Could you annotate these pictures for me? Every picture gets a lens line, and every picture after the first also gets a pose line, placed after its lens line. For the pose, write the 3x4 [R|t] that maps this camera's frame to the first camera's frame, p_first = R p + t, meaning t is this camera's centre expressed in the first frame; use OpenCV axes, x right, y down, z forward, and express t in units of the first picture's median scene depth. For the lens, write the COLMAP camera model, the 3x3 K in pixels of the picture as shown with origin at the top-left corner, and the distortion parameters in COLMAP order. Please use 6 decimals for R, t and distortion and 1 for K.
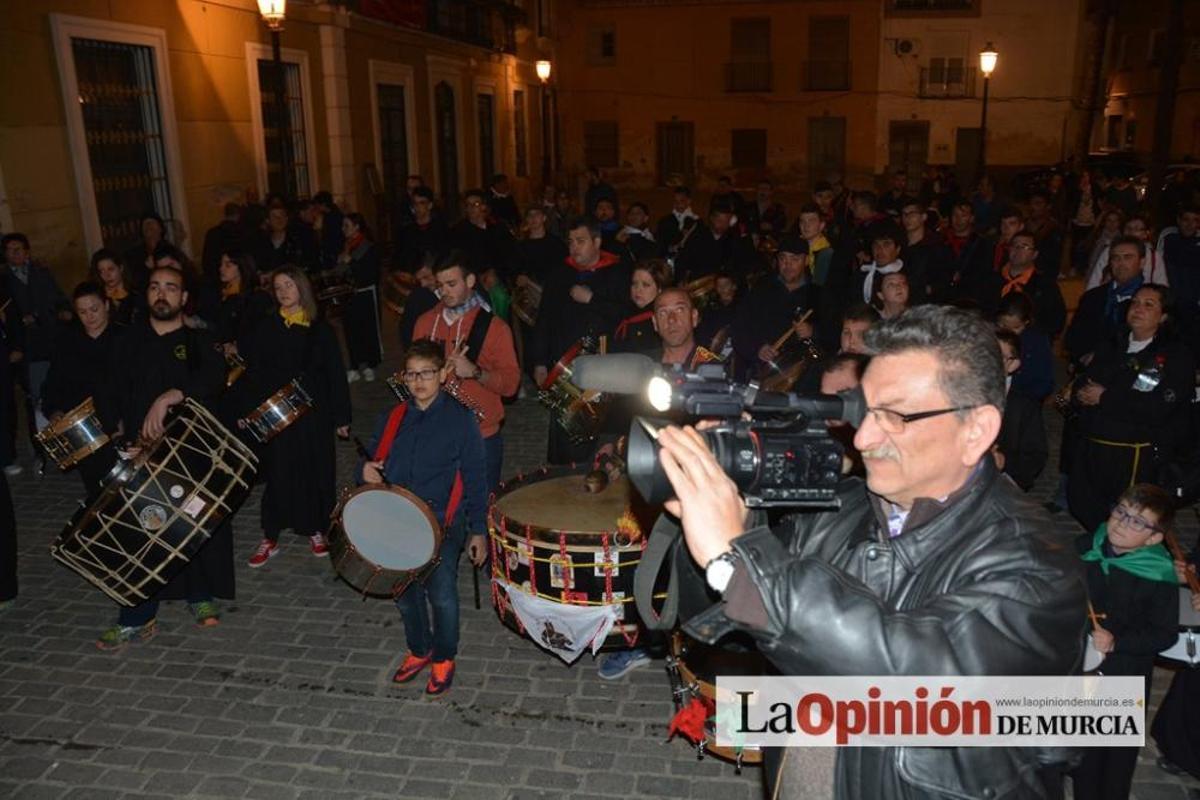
lens RADIAL K [[964.6, 0, 612.4], [0, 964.6, 390.0], [0, 0, 1]] dist [-0.030860, 0.004827]
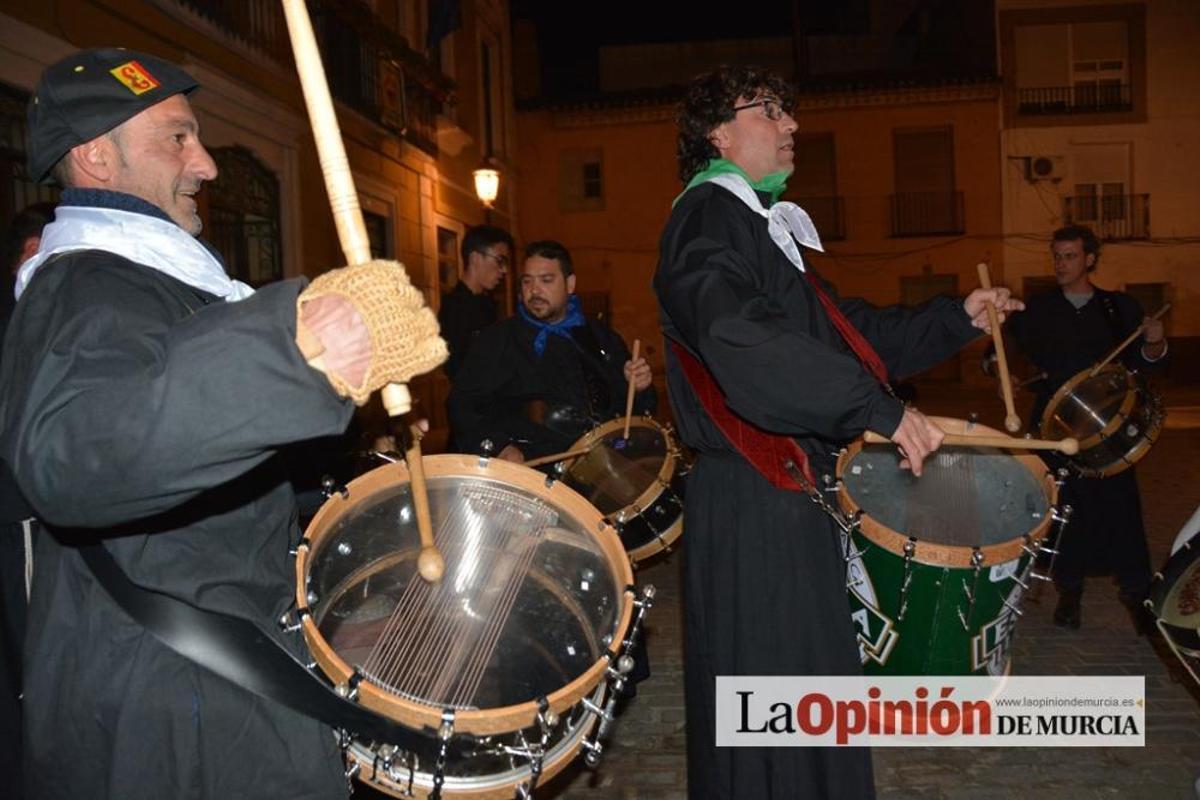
lens RADIAL K [[938.9, 0, 608.2], [0, 938.9, 403.2], [0, 0, 1]] dist [-0.126084, 0.067034]
pose [[0.999269, -0.031048, 0.022305, -0.013945], [0.034981, 0.977955, -0.205865, -0.078638], [-0.015422, 0.206495, 0.978326, 0.420485]]
